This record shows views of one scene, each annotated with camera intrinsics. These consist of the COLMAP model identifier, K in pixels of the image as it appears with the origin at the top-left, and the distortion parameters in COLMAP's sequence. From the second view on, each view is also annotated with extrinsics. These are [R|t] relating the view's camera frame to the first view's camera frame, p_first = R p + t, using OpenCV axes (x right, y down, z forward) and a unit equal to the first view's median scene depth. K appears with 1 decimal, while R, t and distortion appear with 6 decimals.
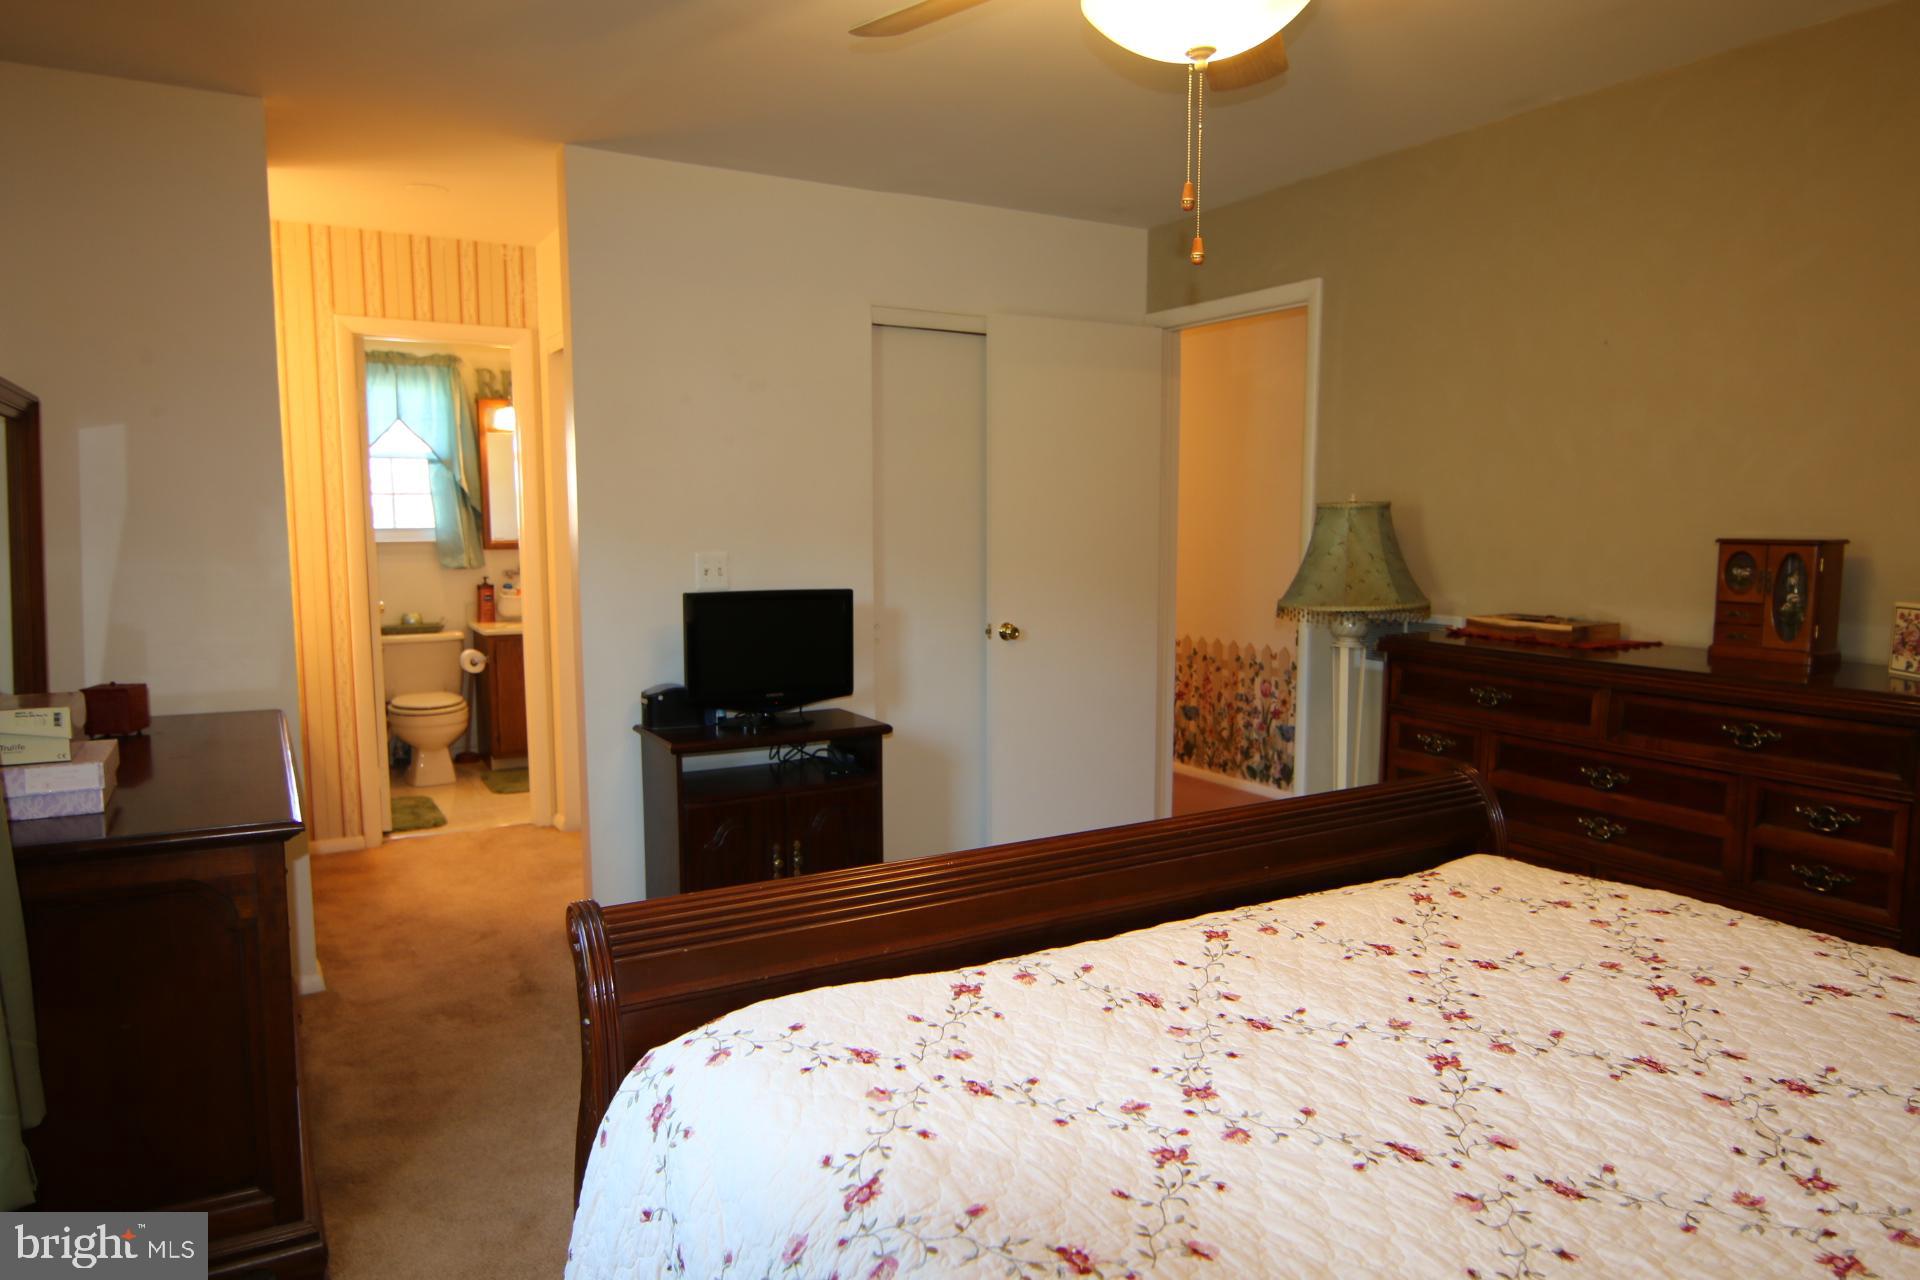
lens RADIAL K [[1219.5, 0, 949.2], [0, 1219.5, 636.0], [0, 0, 1]] dist [-0.013797, 0.002958]
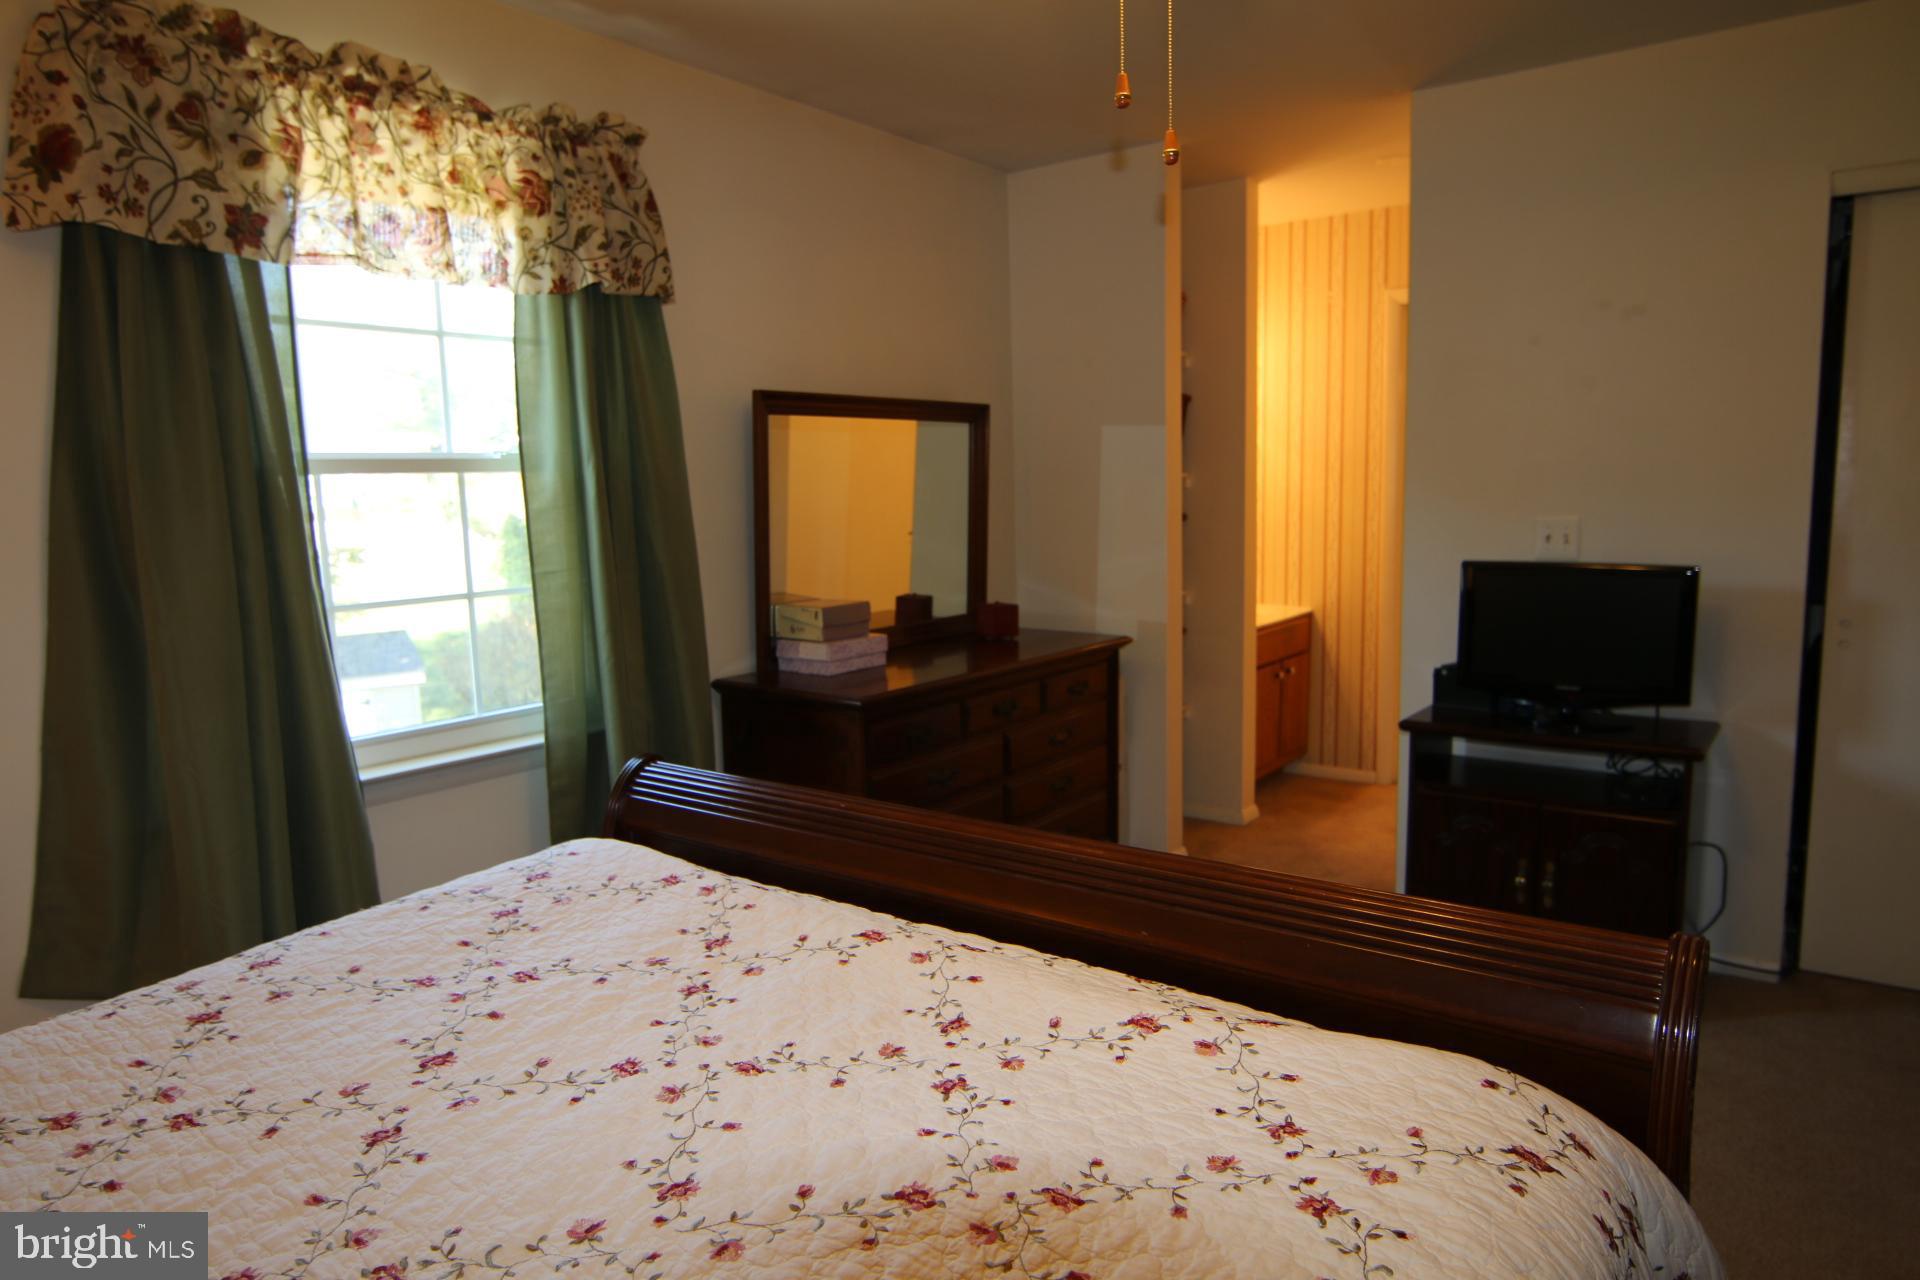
lens RADIAL K [[1219.5, 0, 961.8], [0, 1219.5, 626.3], [0, 0, 1]] dist [-0.013797, 0.002958]
pose [[0.390830, 0.096463, -0.915394, 0.880606], [-0.067714, 0.994812, 0.075921, -0.055619], [0.917969, 0.032312, 0.395334, 0.554867]]
